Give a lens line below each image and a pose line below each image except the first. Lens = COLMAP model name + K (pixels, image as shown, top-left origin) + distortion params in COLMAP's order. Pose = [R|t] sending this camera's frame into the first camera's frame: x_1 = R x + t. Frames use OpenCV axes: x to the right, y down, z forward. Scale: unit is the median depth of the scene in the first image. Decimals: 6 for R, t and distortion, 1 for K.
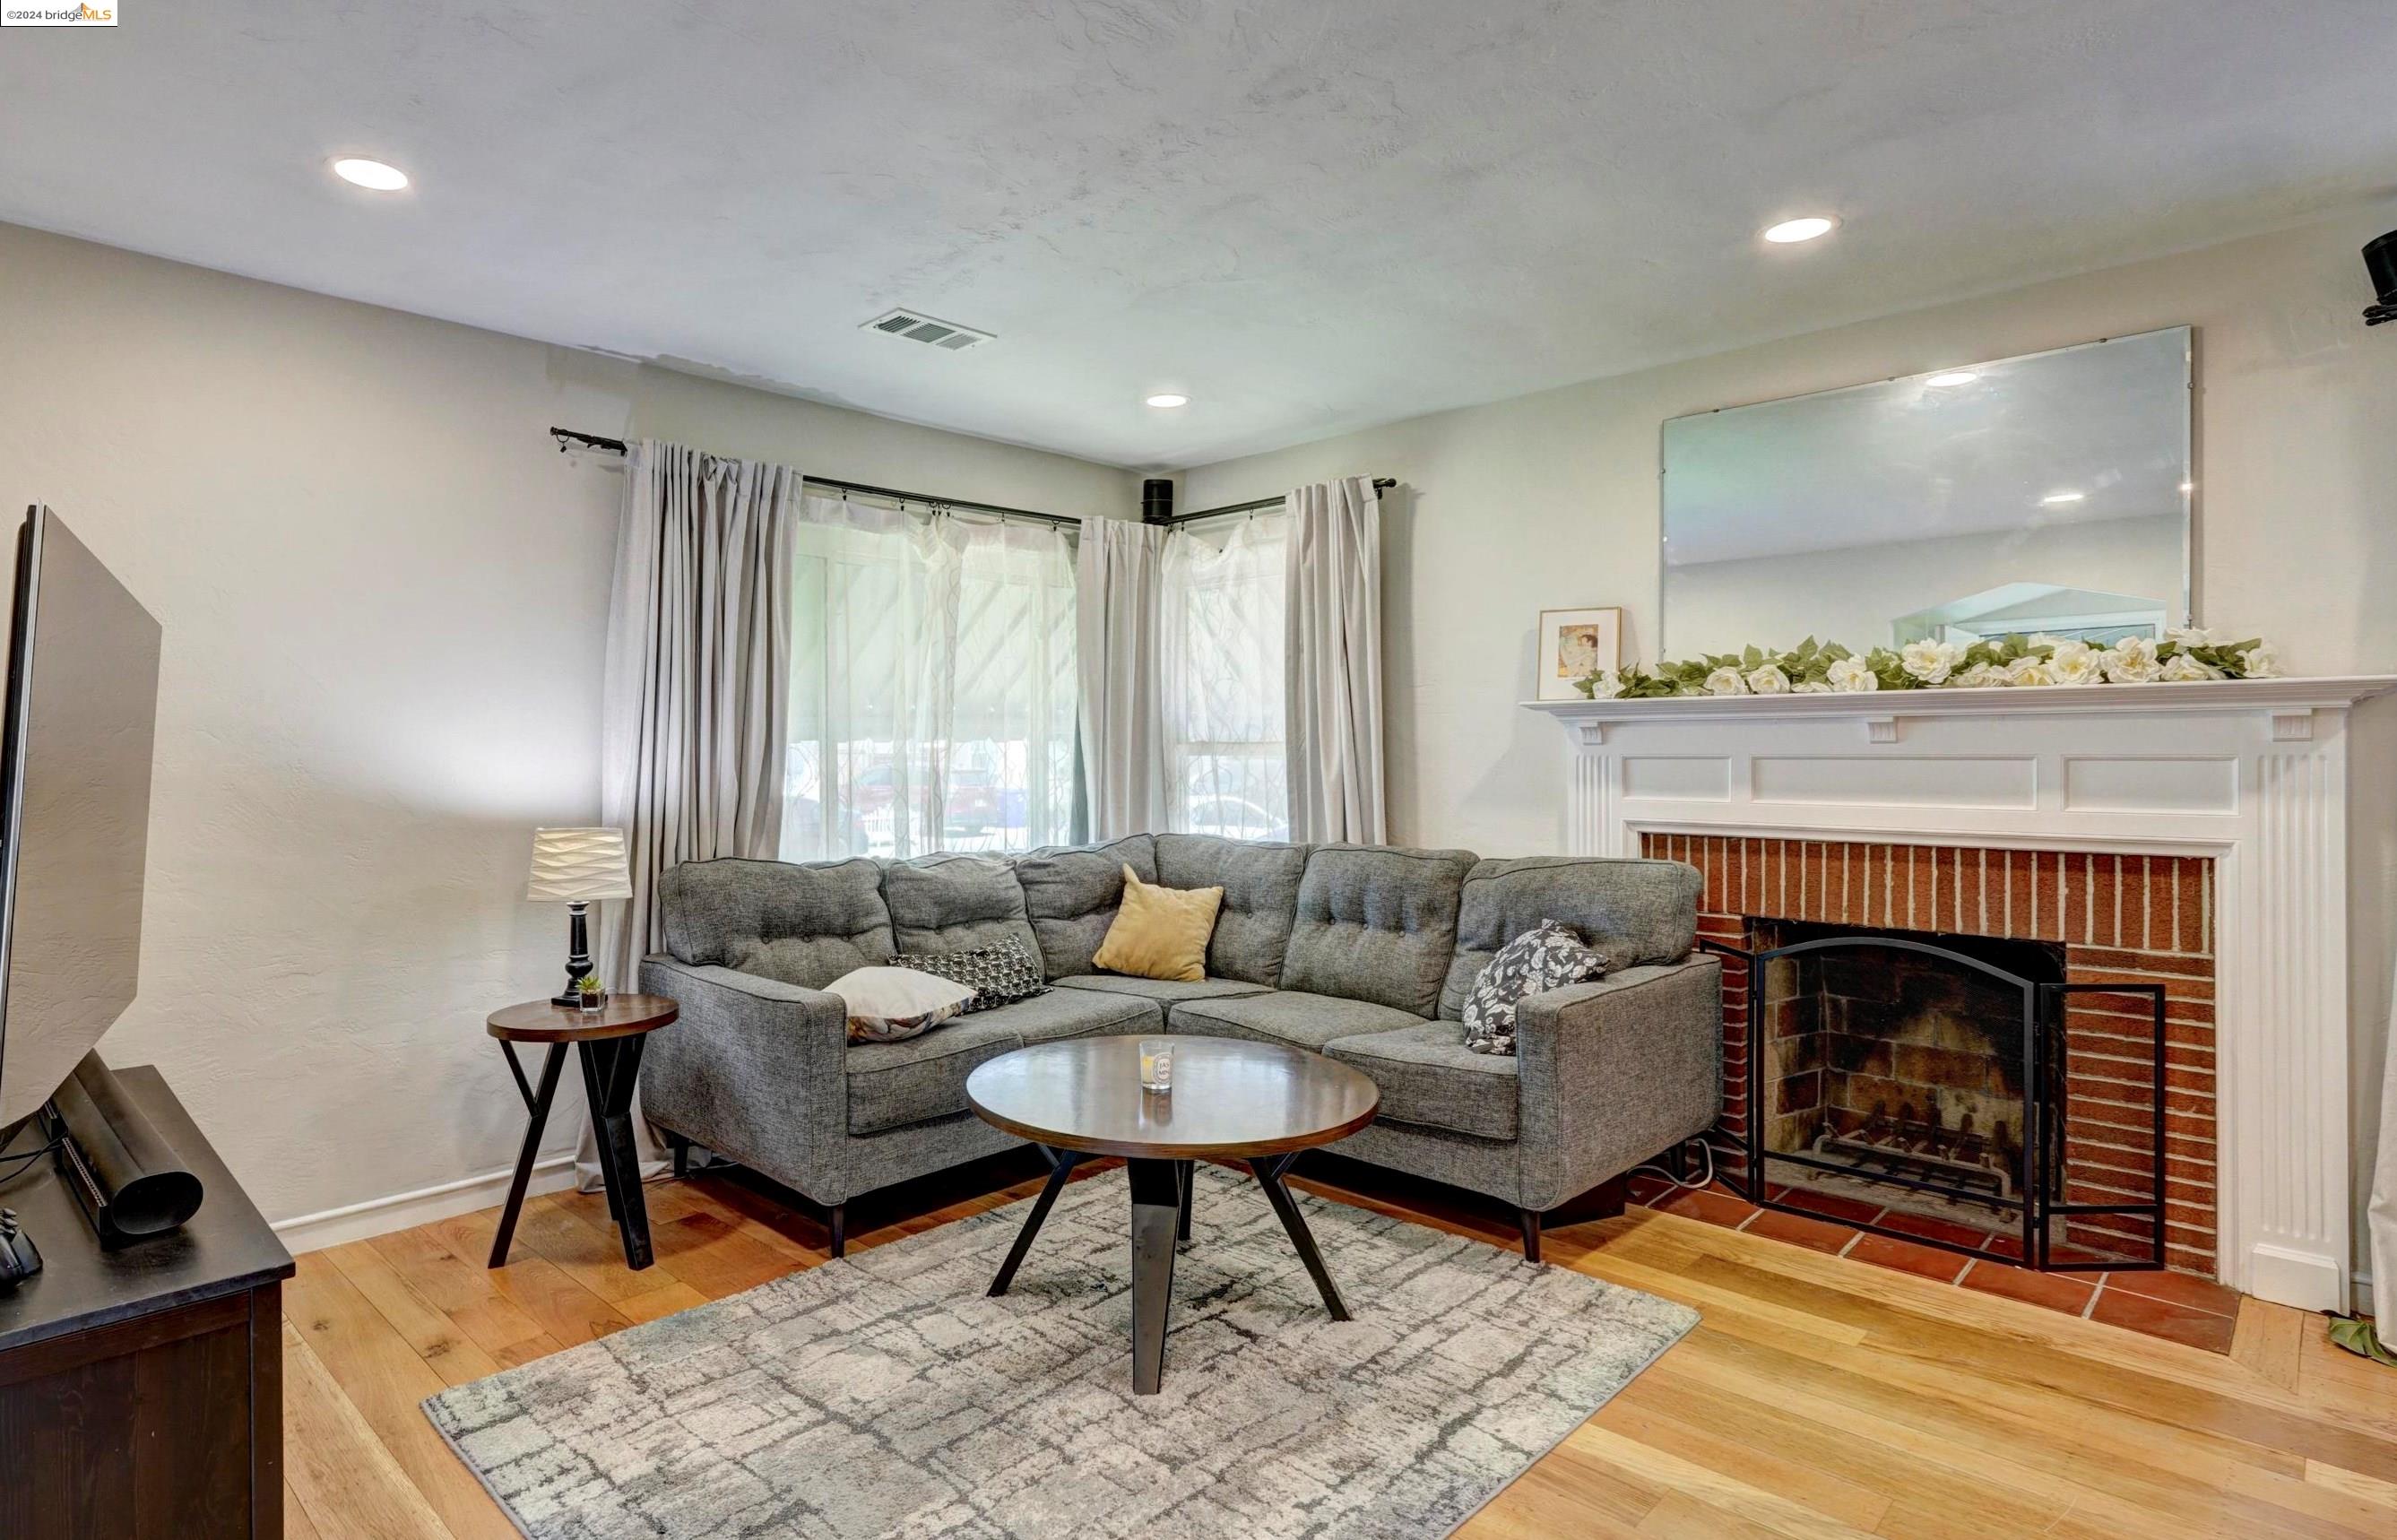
lens RADIAL K [[1264.4, 0, 1083.6], [0, 1264.4, 739.5], [0, 0, 1]] dist [-0.008129, 0.005873]
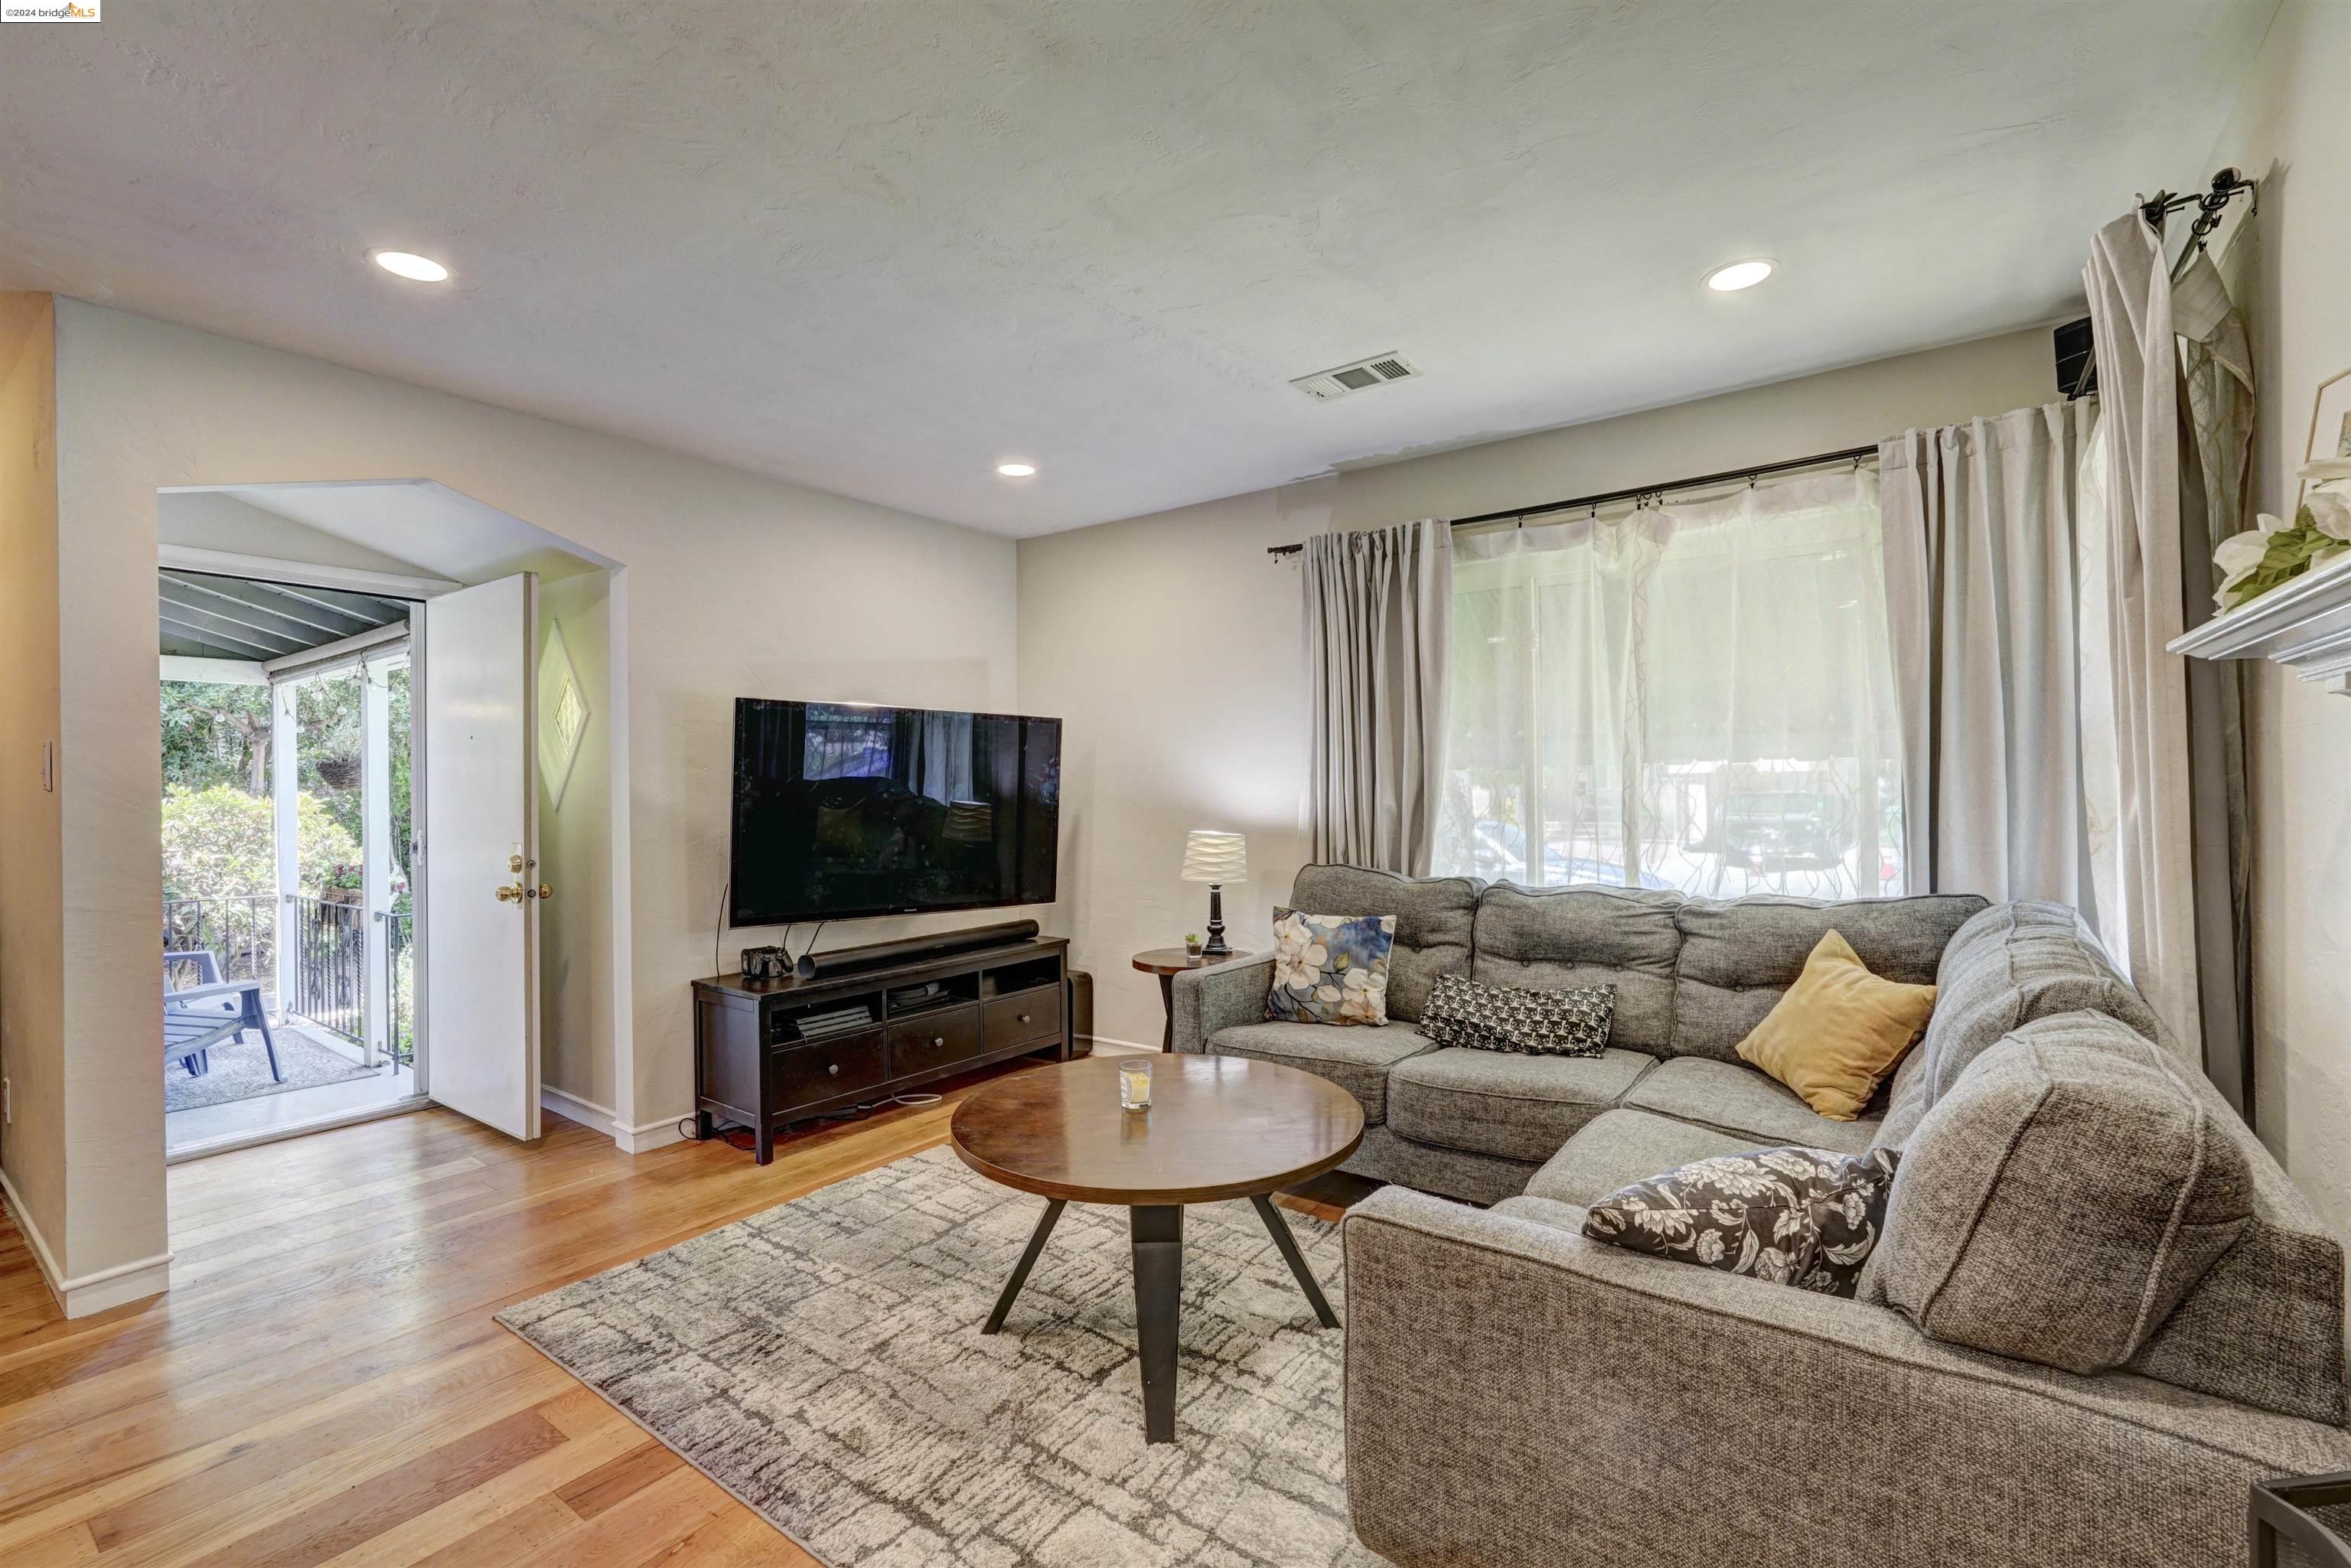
lens RADIAL K [[1031.9, 0, 1168.8], [0, 1031.9, 779.9], [0, 0, 1]] dist [-0.010149, 0.004560]
pose [[0.156602, -0.002601, -0.987658, 0.750117], [0.022777, 0.999740, 0.000978, 0.007740], [0.987399, -0.022649, 0.156621, 0.757450]]
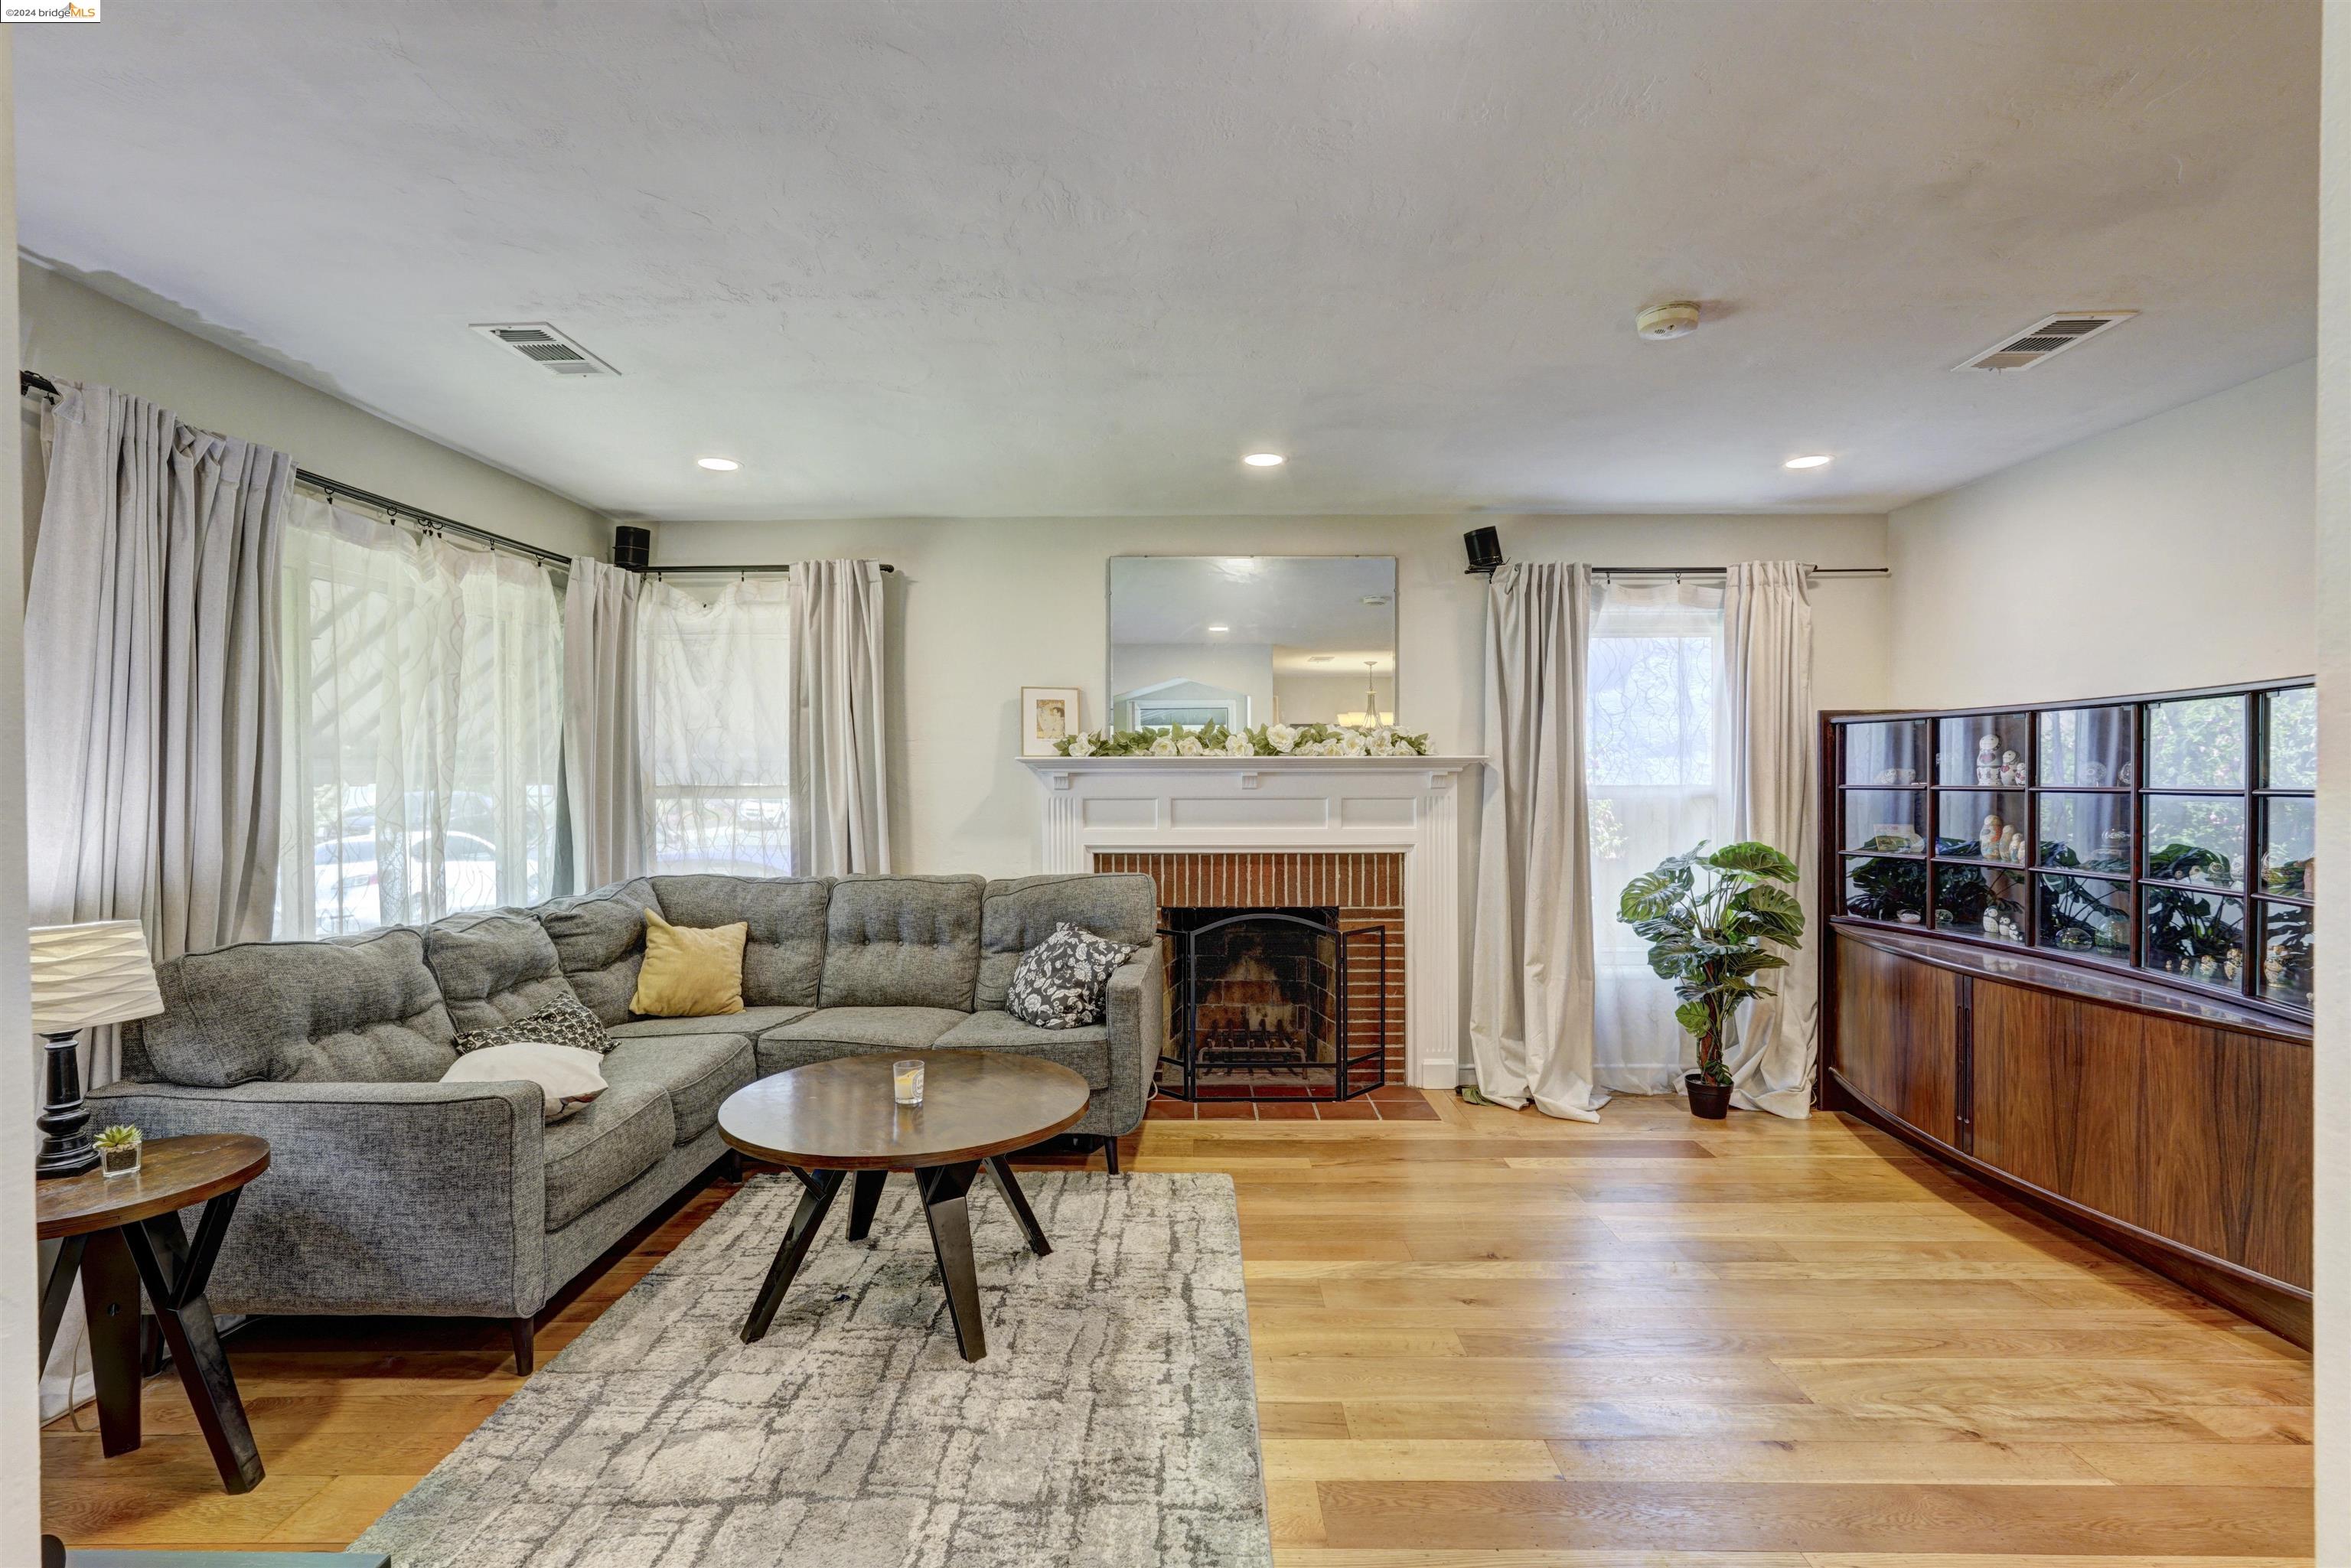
lens RADIAL K [[1076.7, 0, 1180.3], [0, 1076.7, 776.0], [0, 0, 1]] dist [0.001225, 0.003410]
pose [[0.704877, 0.000725, 0.709329, -0.385506], [-0.005646, 0.999974, 0.004587, -0.019749], [-0.709307, -0.007238, 0.704863, 0.123537]]
